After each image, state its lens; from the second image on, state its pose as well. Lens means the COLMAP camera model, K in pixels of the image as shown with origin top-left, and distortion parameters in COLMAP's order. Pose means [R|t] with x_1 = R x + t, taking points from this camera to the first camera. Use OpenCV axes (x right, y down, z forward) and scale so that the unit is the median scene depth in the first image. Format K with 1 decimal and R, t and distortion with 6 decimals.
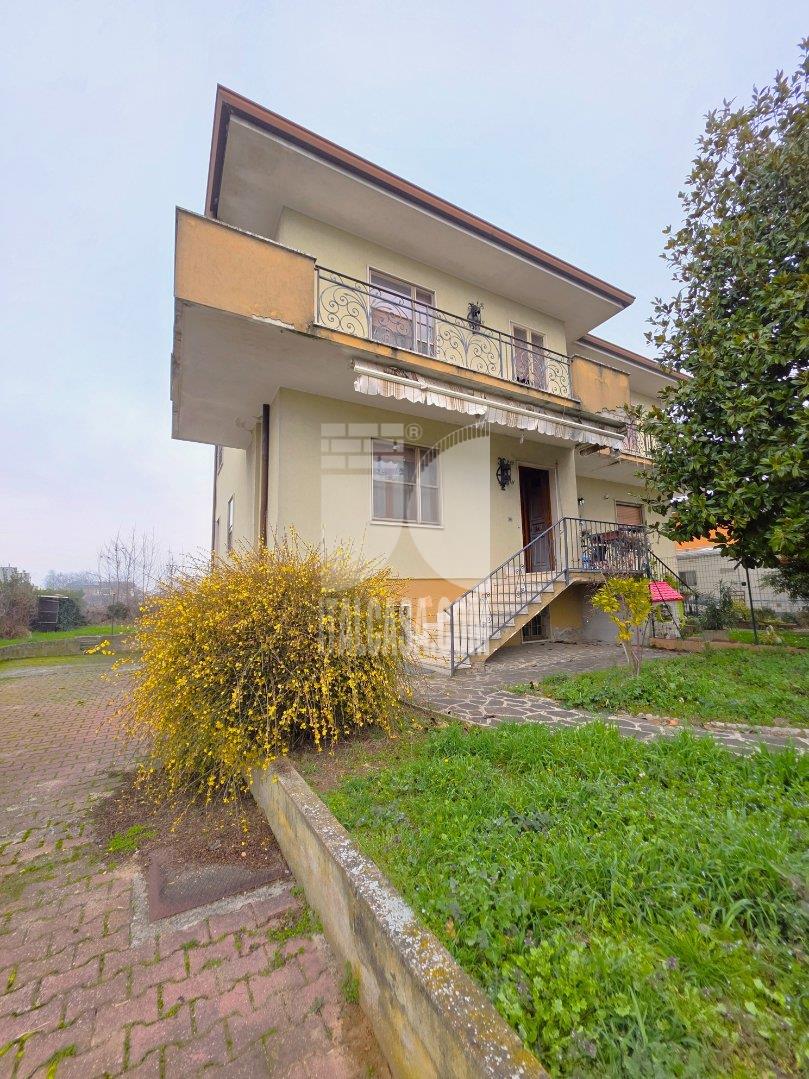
lens RADIAL K [[434.4, 0, 409.7], [0, 434.4, 542.2], [0, 0, 1]] dist [0.002400, -0.001224]
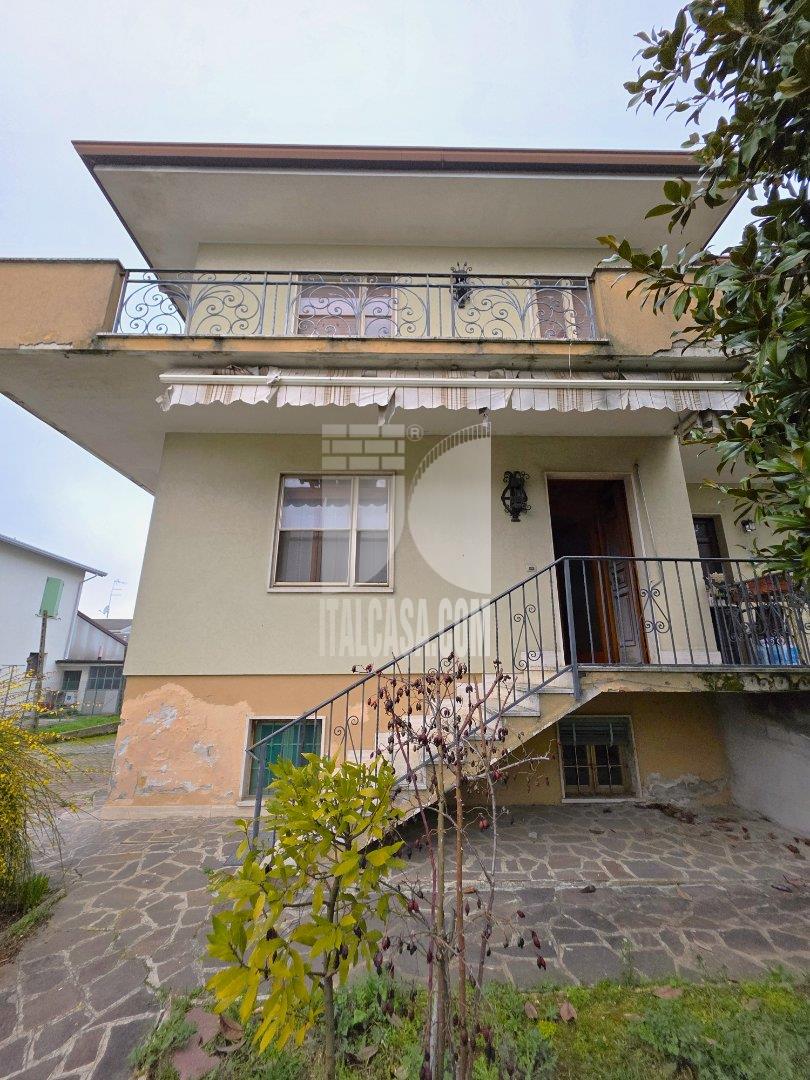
lens RADIAL K [[434.8, 0, 409.2], [0, 434.8, 542.1], [0, 0, 1]] dist [0.002400, -0.001224]
pose [[0.880208, -0.109986, -0.461668, 0.411092], [0.042043, 0.987022, -0.154985, -0.003838], [0.472723, 0.117009, 0.873408, 0.458659]]
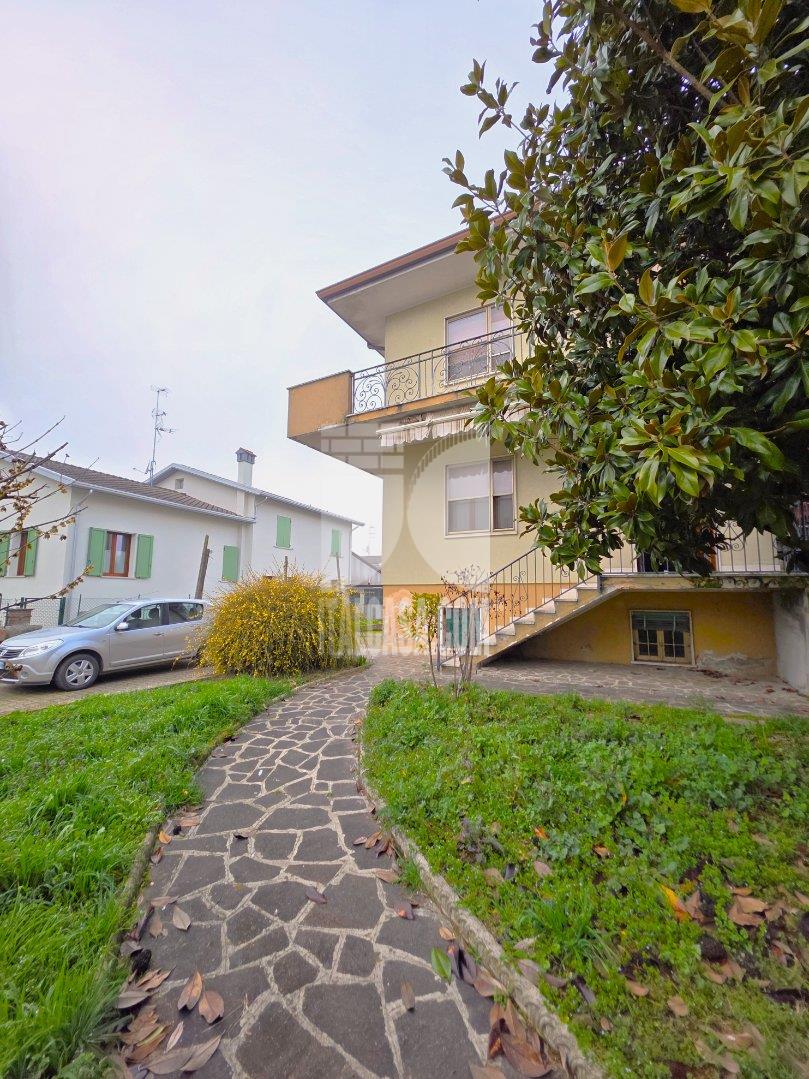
lens RADIAL K [[434.4, 0, 407.1], [0, 434.4, 539.9], [0, 0, 1]] dist [0.002400, -0.001224]
pose [[0.533093, -0.079447, -0.842318, 0.808350], [0.090301, 0.995237, -0.036720, -0.003386], [0.841224, -0.056486, 0.537729, 0.249647]]
